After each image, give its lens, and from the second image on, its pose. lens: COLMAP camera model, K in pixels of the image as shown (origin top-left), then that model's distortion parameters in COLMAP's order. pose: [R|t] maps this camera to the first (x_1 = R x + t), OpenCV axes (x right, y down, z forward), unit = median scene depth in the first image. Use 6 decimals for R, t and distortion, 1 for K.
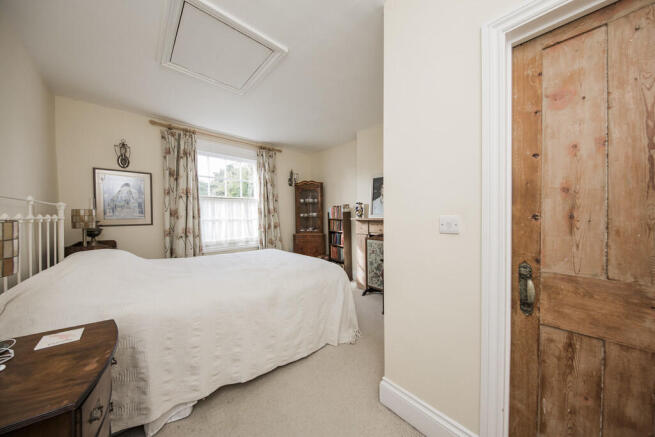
lens RADIAL K [[204.6, 0, 327.5], [0, 204.6, 218.5], [0, 0, 1]] dist [0.000317, -0.000010]
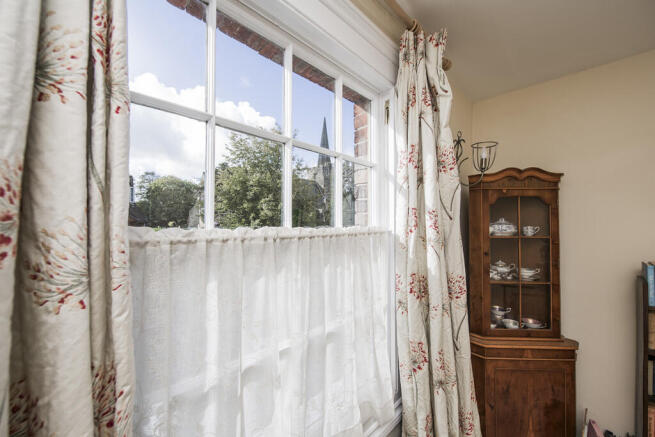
lens RADIAL K [[226.9, 0, 327.5], [0, 226.9, 218.5], [0, 0, 1]] dist [-0.000072, -0.000005]
pose [[0.999952, 0.008133, -0.005454, -0.569198], [-0.008290, 0.999534, -0.029385, -0.142096], [0.005212, 0.029429, 0.999553, 0.965743]]
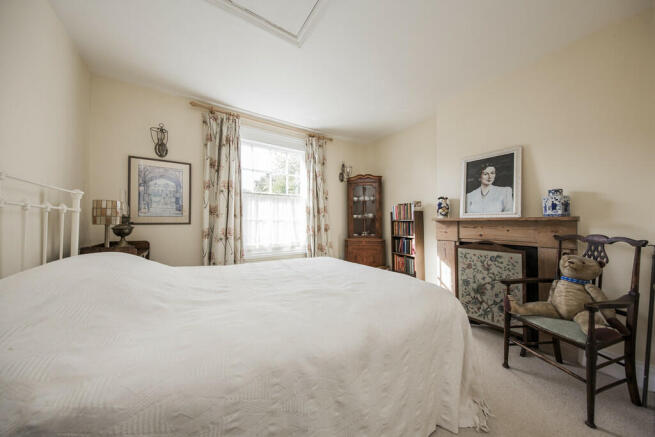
lens RADIAL K [[204.6, 0, 327.5], [0, 204.6, 218.5], [0, 0, 1]] dist [0.000317, -0.000010]
pose [[0.987048, 0.003400, -0.160392, -0.155357], [-0.008484, 0.999483, -0.031027, 0.028510], [0.160203, 0.031986, 0.986566, 0.248085]]
